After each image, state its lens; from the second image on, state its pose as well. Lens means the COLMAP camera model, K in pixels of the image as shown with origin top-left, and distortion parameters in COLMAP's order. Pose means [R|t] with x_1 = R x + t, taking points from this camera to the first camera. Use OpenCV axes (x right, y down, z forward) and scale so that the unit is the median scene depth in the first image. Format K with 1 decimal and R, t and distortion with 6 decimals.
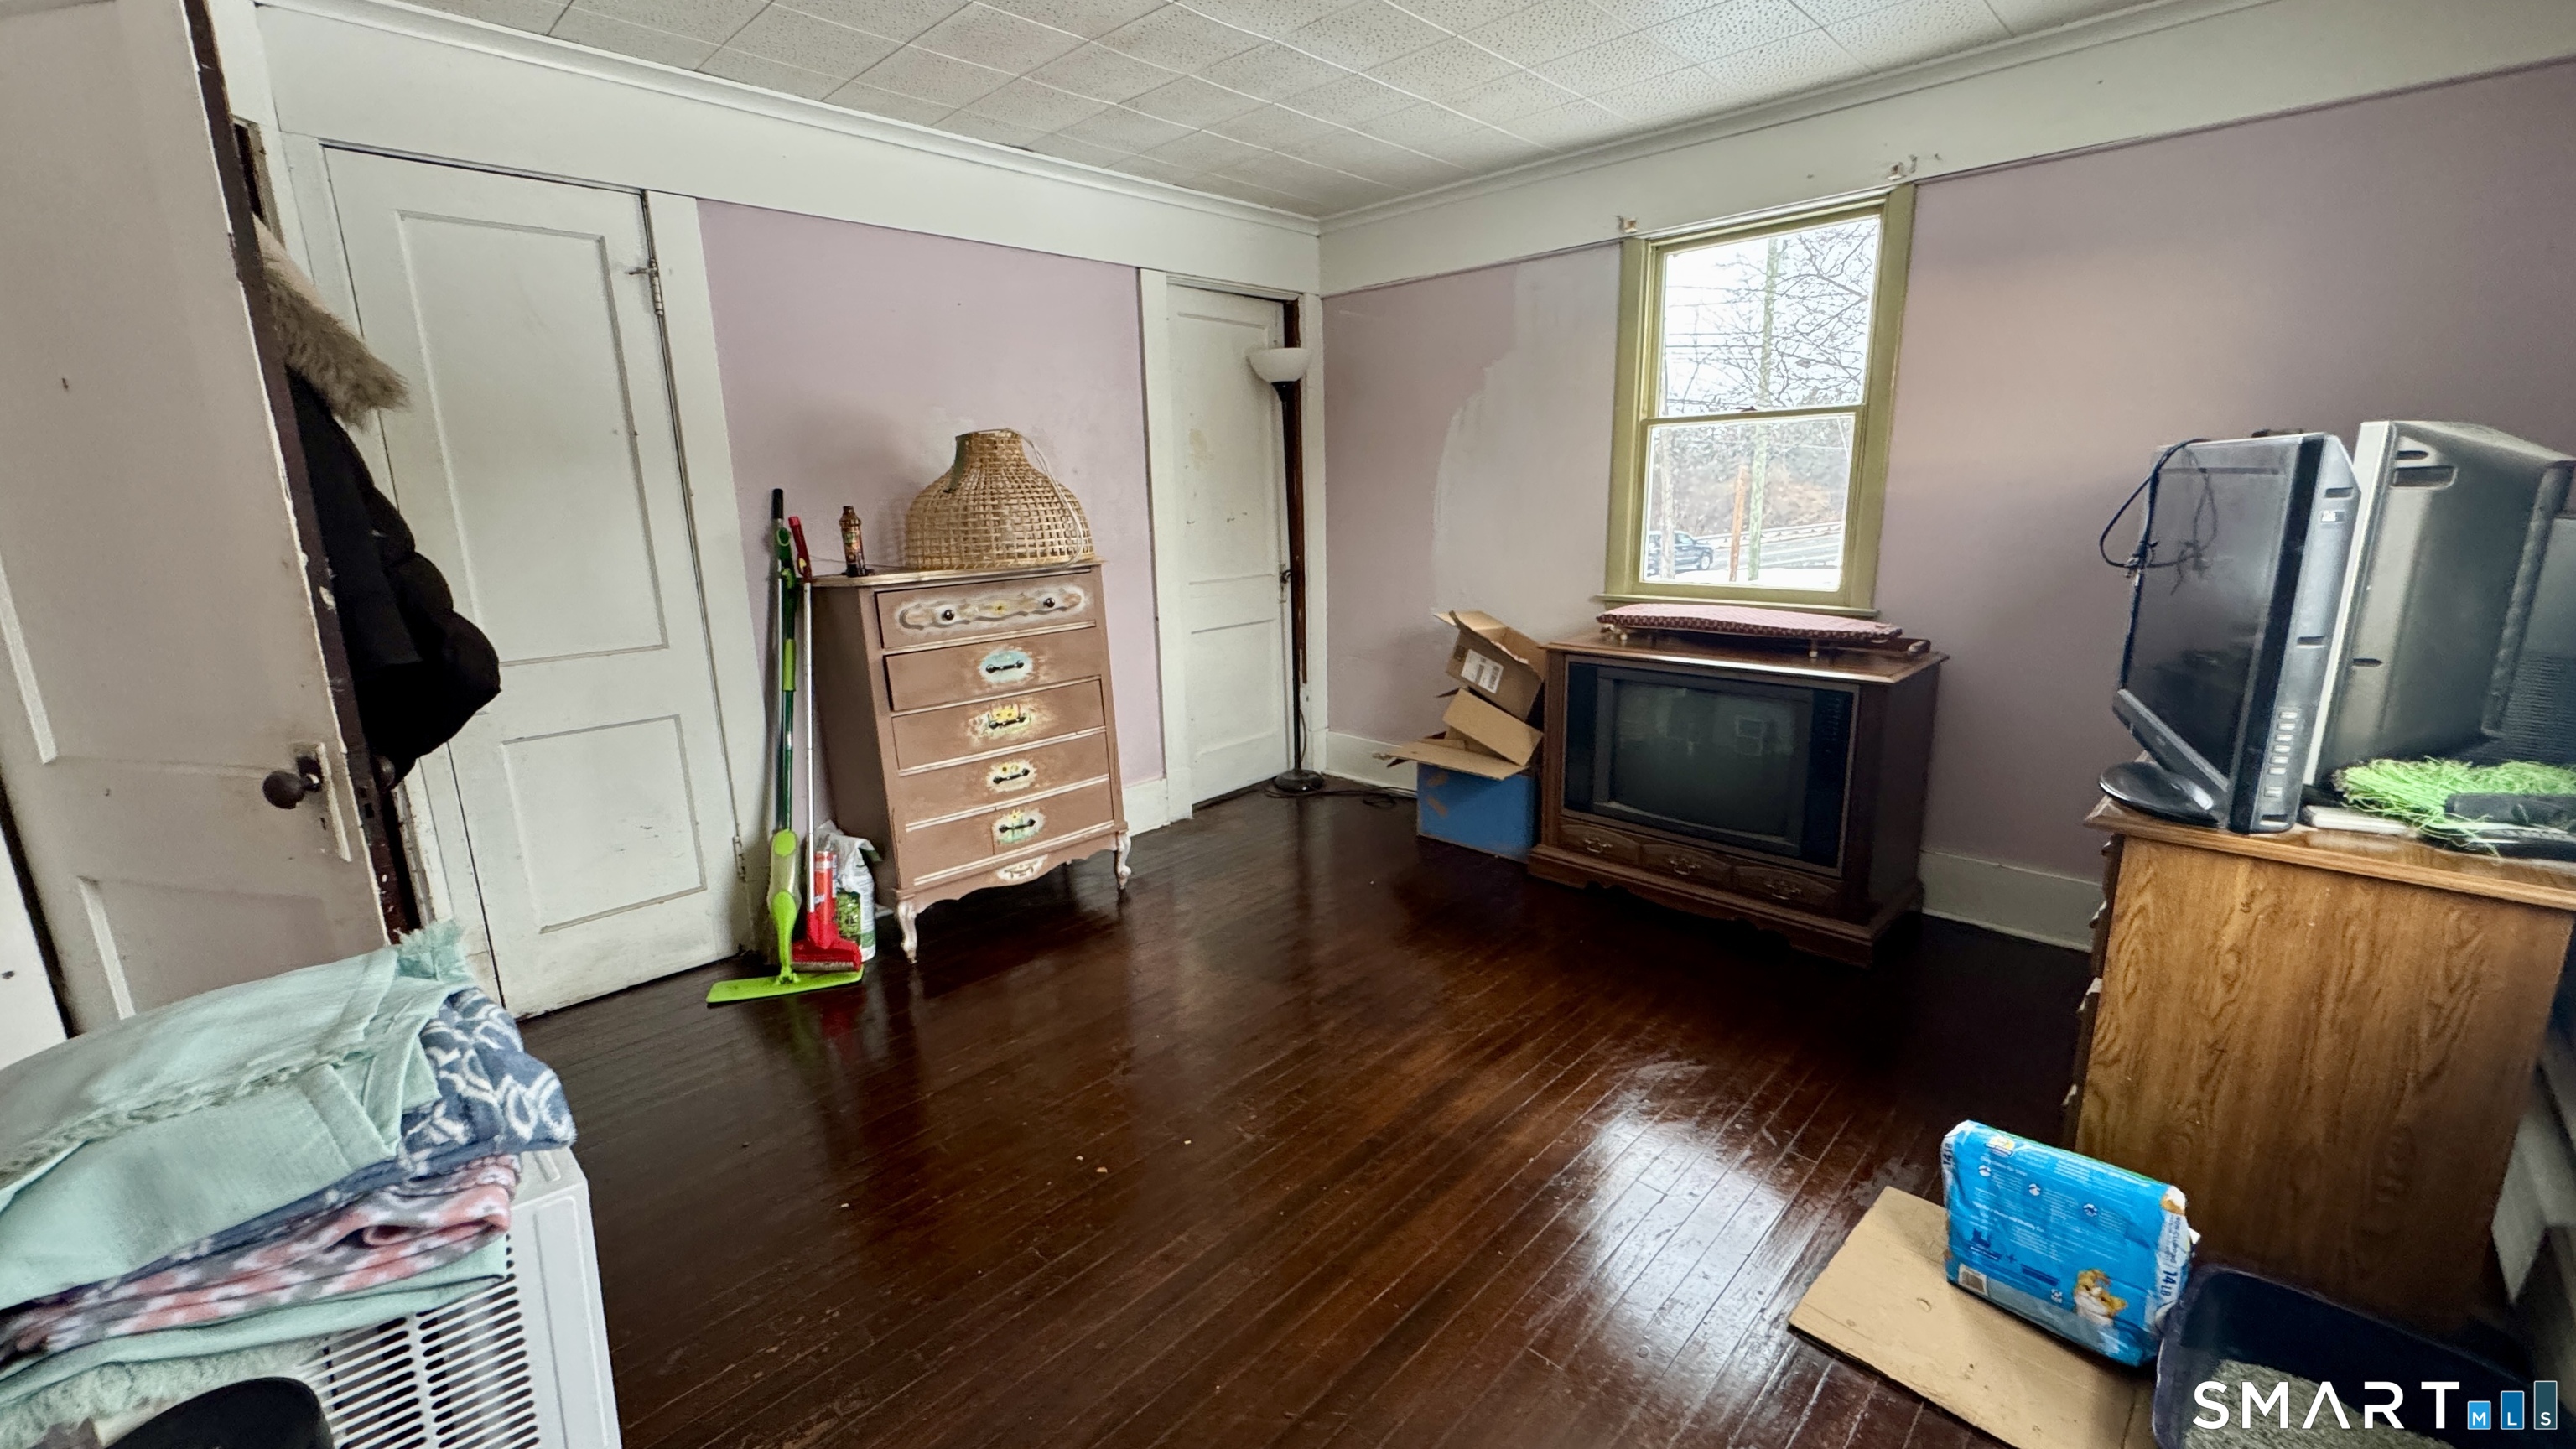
lens RADIAL K [[1033.8, 0, 1284.6], [0, 1033.8, 722.2], [0, 0, 1]] dist [-0.003499, -0.000065]
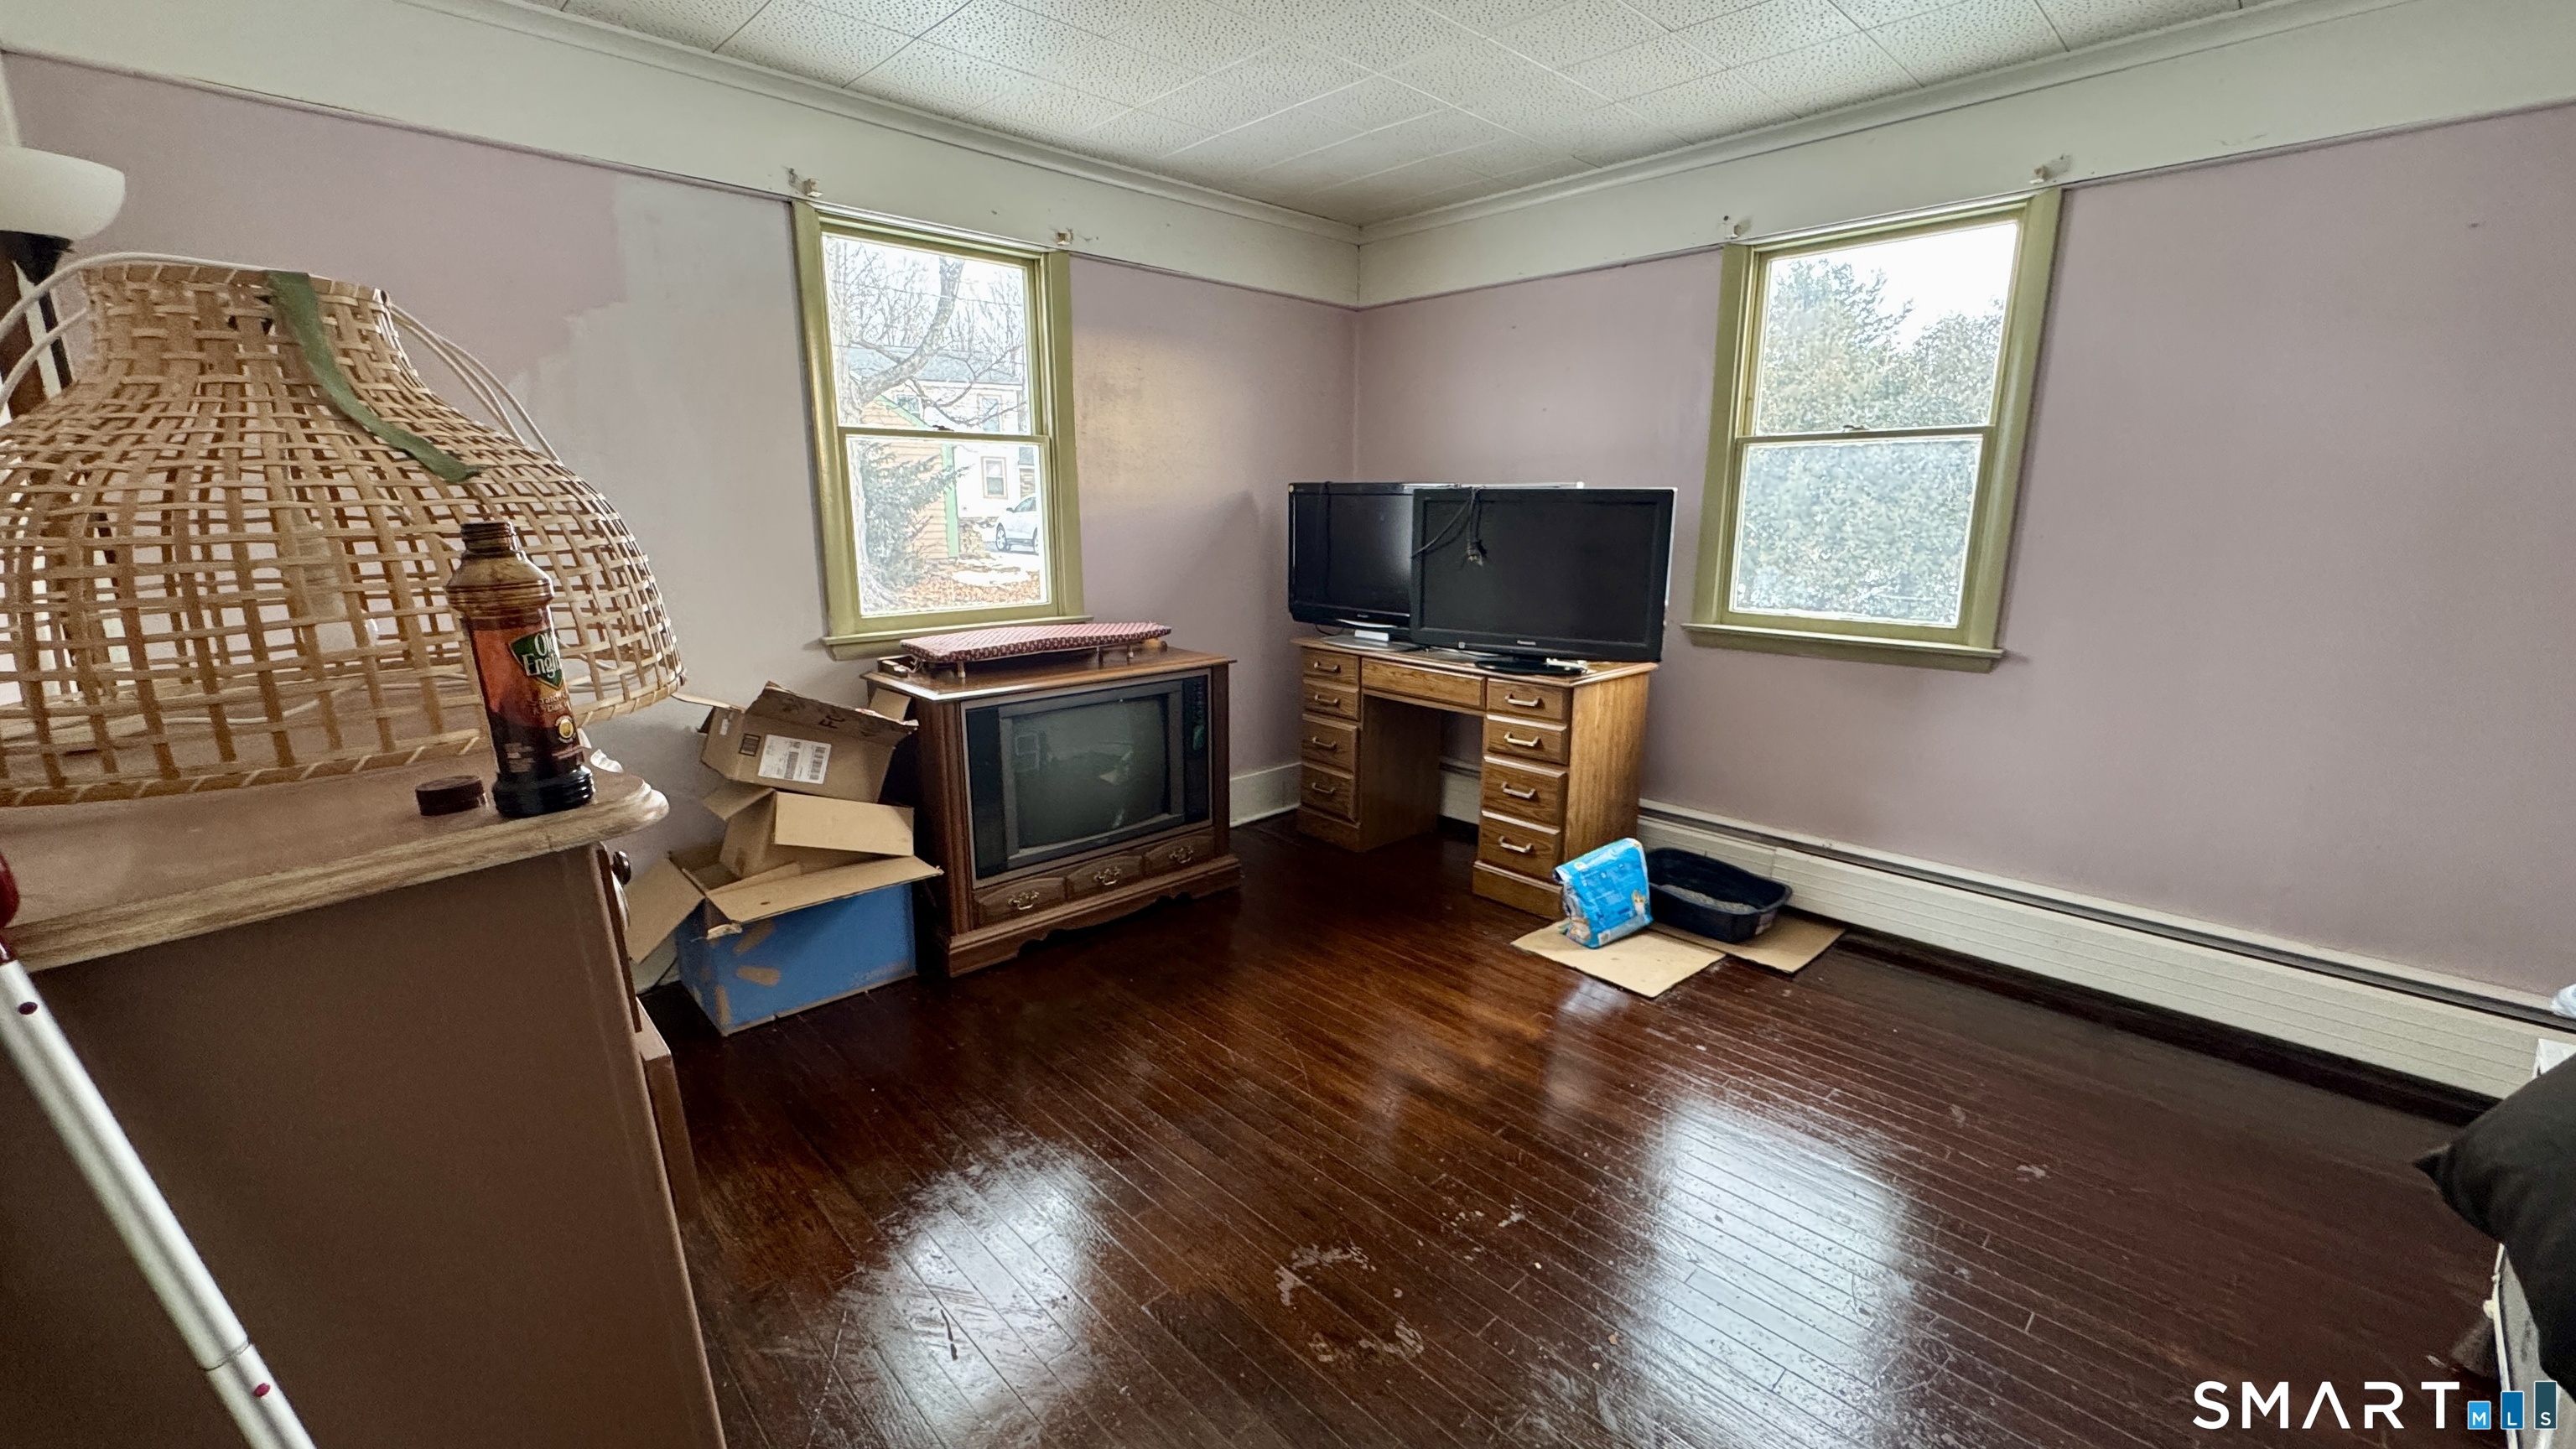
lens RADIAL K [[1033.8, 0, 1280.5], [0, 1033.8, 731.1], [0, 0, 1]] dist [-0.003499, -0.000065]
pose [[0.028207, -0.193362, 0.980722, -0.573970], [0.217058, 0.958887, 0.182814, -0.146252], [-0.975751, 0.207717, 0.069018, 0.715685]]
